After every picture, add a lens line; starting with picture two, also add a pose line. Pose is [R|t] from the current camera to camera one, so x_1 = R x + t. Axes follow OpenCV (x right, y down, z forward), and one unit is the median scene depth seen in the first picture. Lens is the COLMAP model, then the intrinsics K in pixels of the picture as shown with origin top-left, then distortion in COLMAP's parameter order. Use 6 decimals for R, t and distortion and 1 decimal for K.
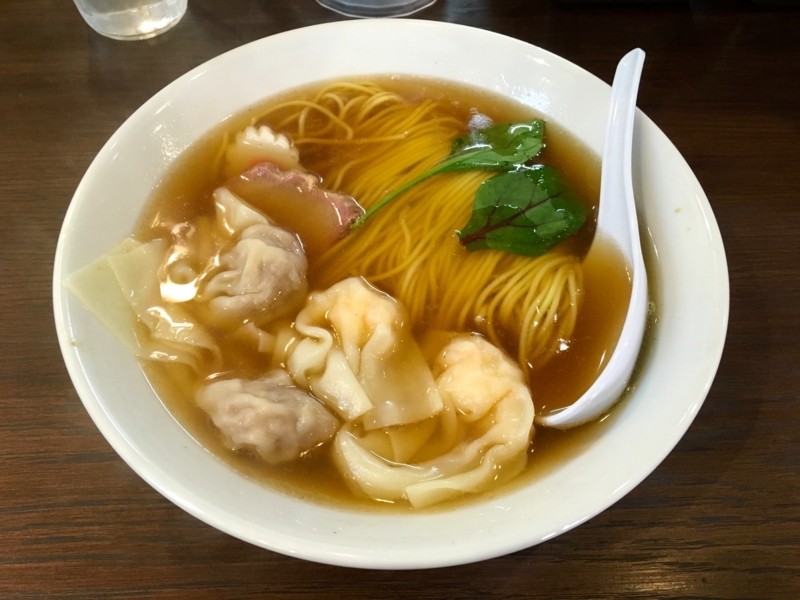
lens RADIAL K [[740.8, 0, 400.0], [0, 740.8, 300.0], [0, 0, 1]] dist [0.078773, -0.175882]
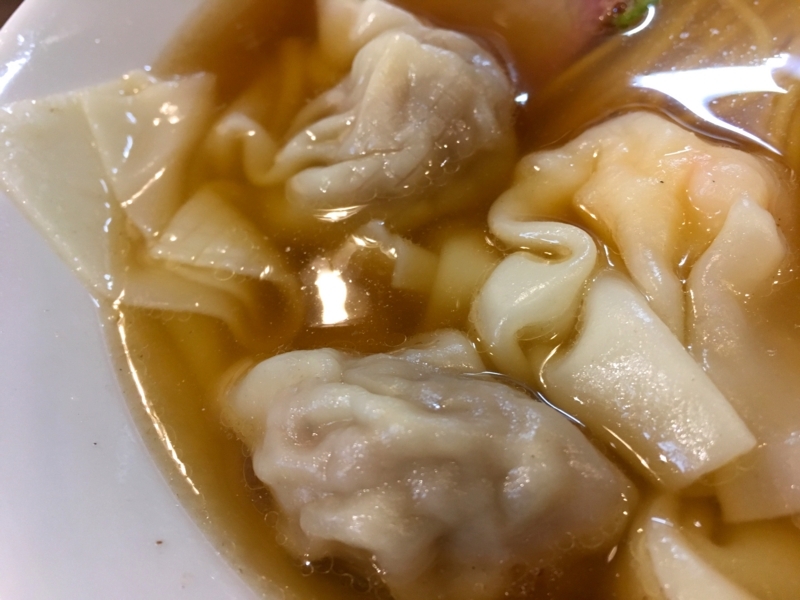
lens RADIAL K [[740.8, 0, 400.0], [0, 740.8, 300.0], [0, 0, 1]] dist [0.078773, -0.175882]
pose [[0.973802, -0.008105, -0.227253, -0.098427], [-0.010624, 0.996652, -0.081067, 0.103784], [0.227149, 0.081357, 0.970456, 0.617429]]
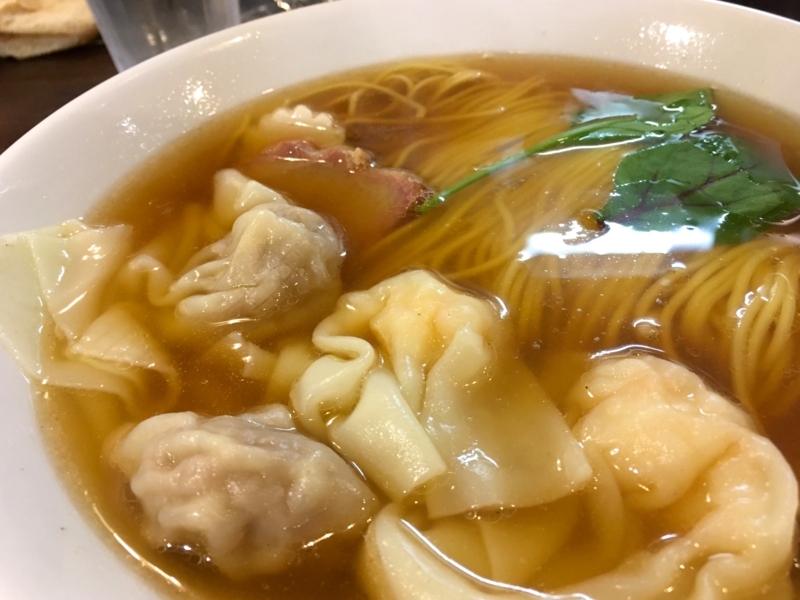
lens RADIAL K [[740.8, 0, 400.0], [0, 740.8, 300.0], [0, 0, 1]] dist [0.078773, -0.175882]
pose [[0.993541, -0.002282, -0.113454, -0.010156], [-0.028710, 0.962213, -0.270779, 0.157156], [0.109785, 0.272288, 0.955932, 0.453620]]
